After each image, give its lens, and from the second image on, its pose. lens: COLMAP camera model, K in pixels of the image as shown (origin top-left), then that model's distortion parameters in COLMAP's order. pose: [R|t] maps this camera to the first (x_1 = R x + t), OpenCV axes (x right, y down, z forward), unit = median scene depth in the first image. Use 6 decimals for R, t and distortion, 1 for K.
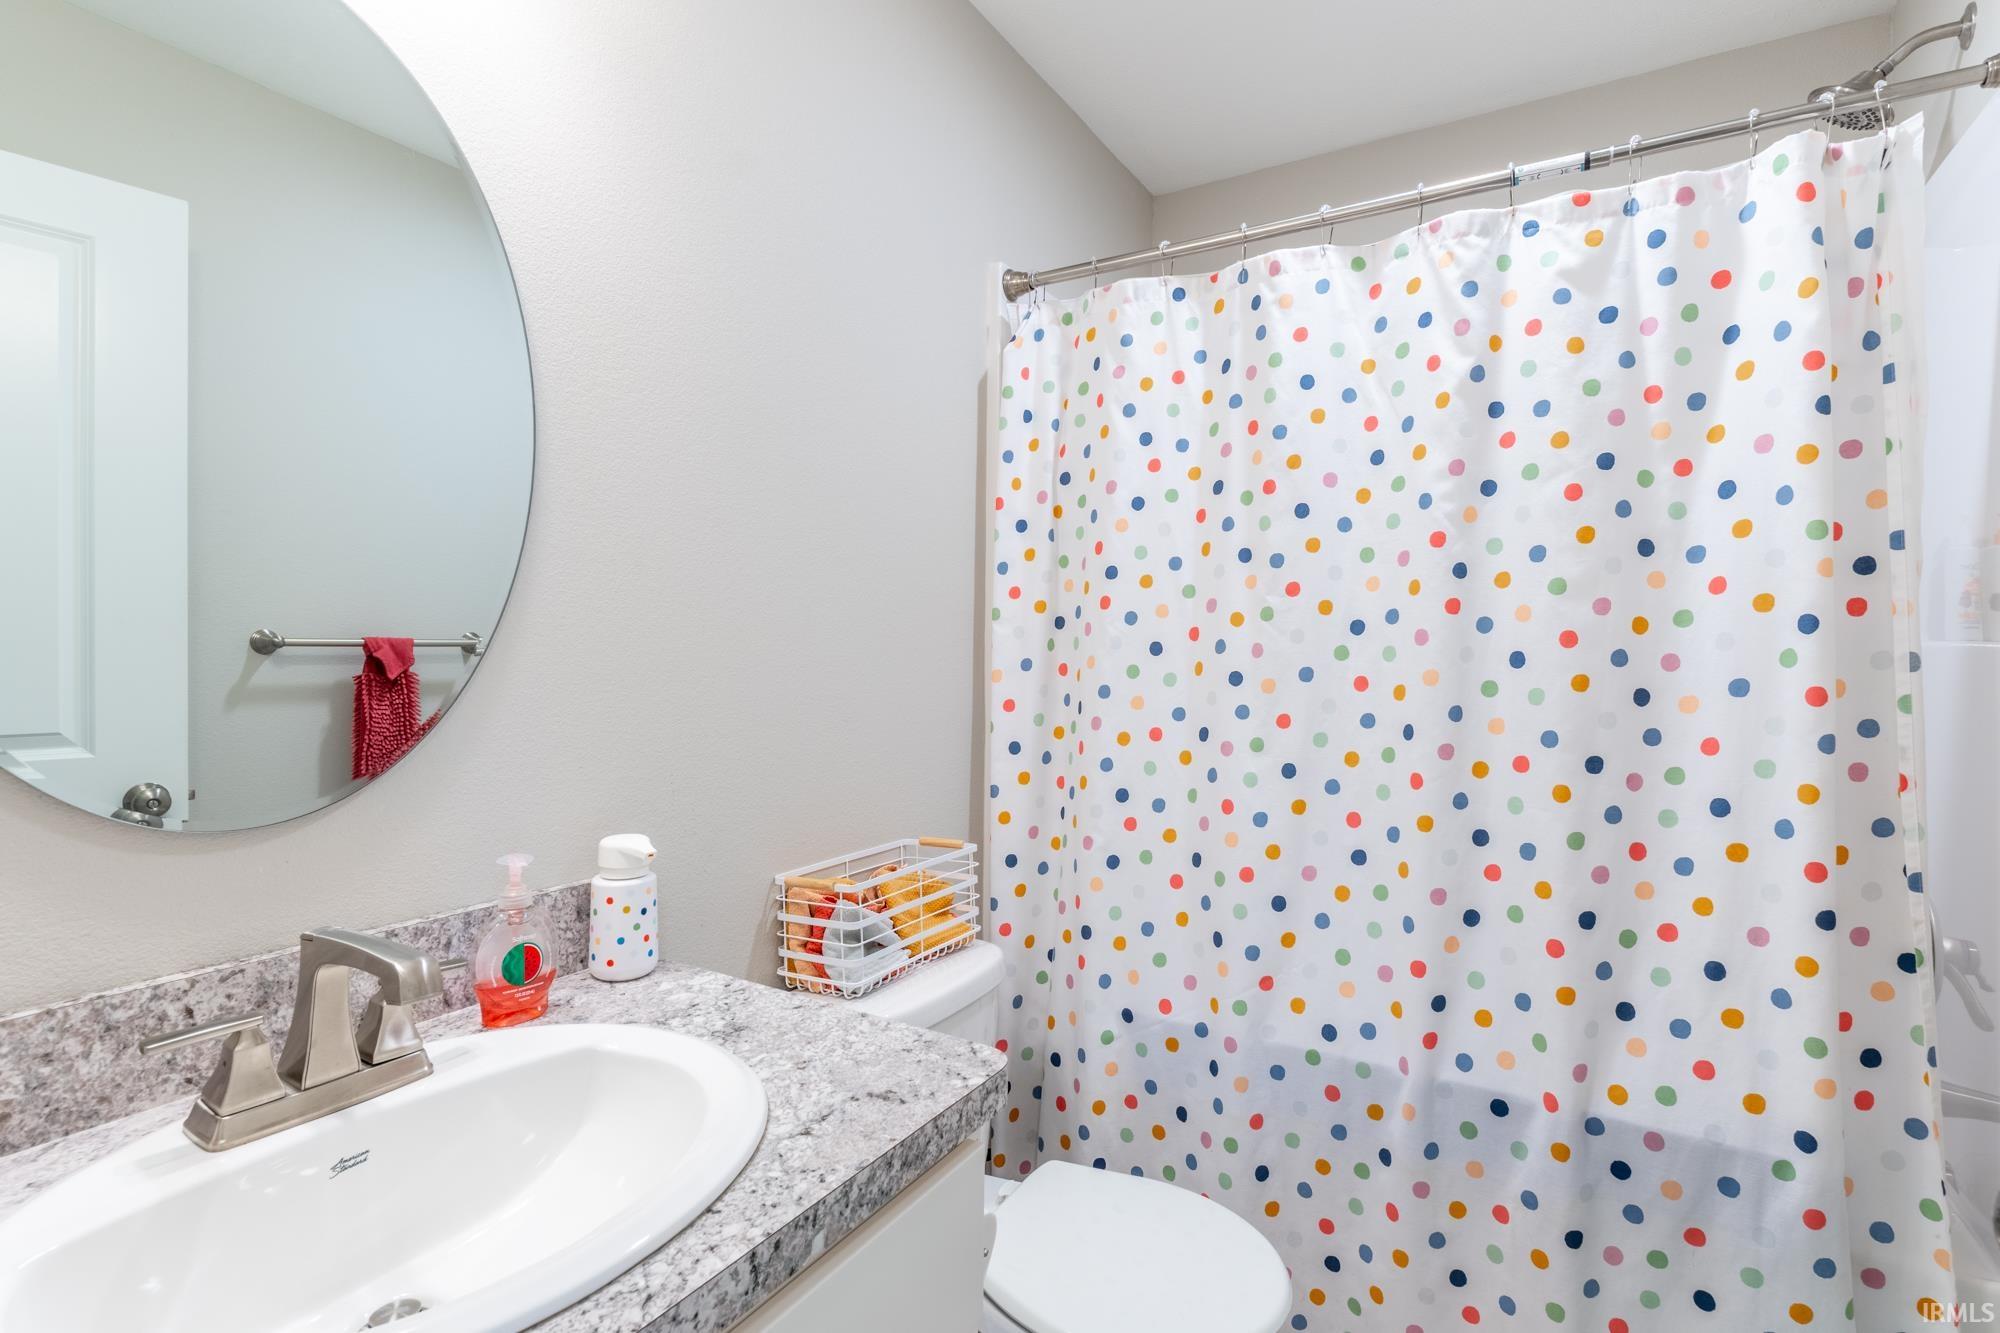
lens RADIAL K [[969.4, 0, 1002.1], [0, 969.4, 658.7], [0, 0, 1]] dist [0.000154, -0.000622]
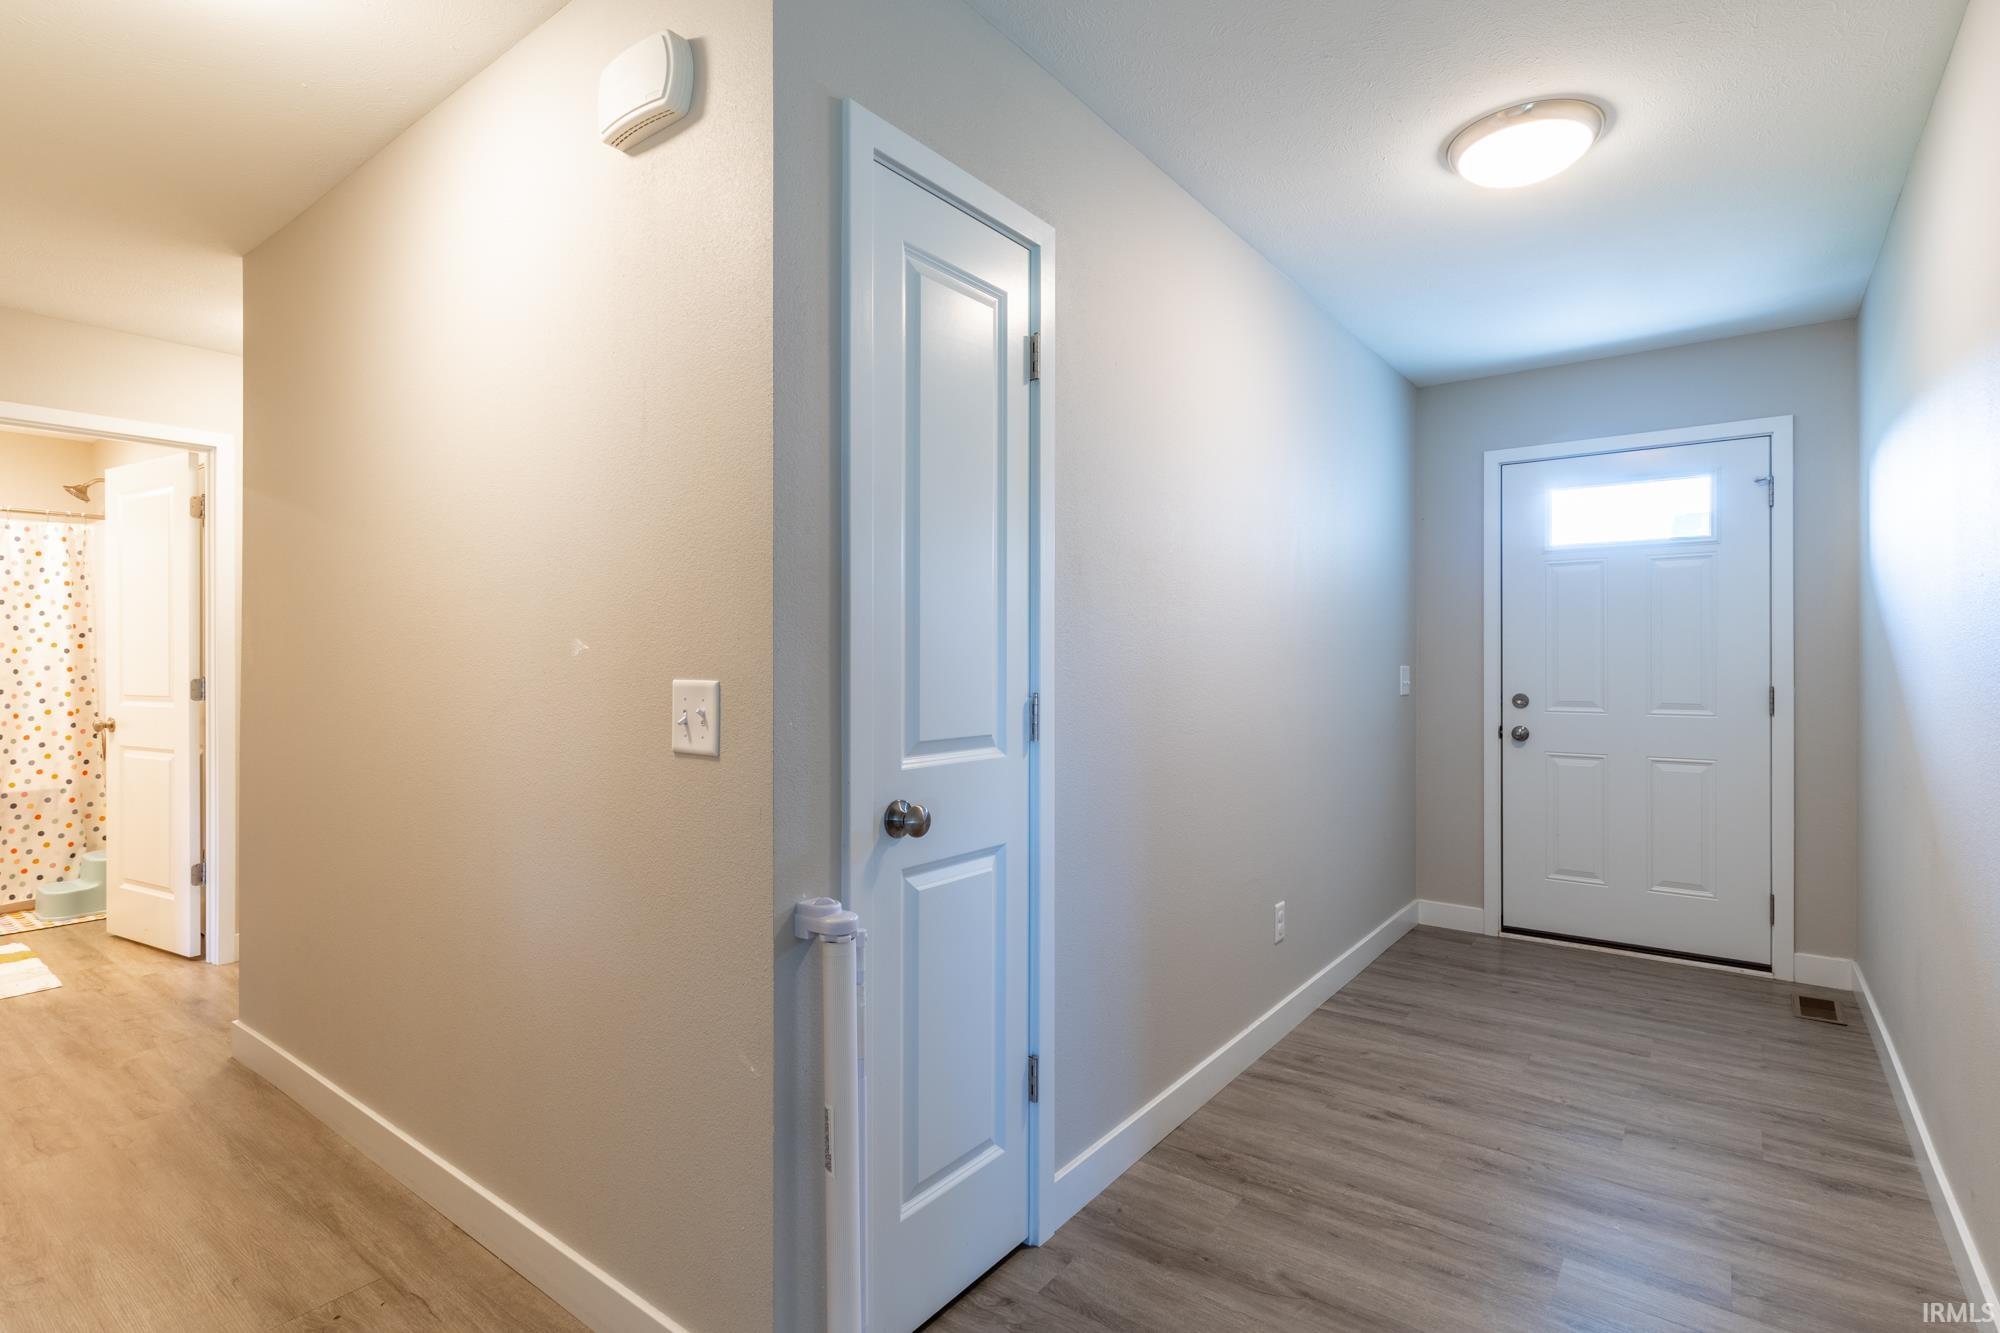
lens RADIAL K [[969.4, 0, 1002.1], [0, 969.4, 658.7], [0, 0, 1]] dist [0.000154, -0.000622]
pose [[0.108411, -0.012963, 0.994022, -2.562731], [0.011530, 0.999864, 0.011782, -0.007142], [-0.994039, 0.010184, 0.108546, -3.075441]]
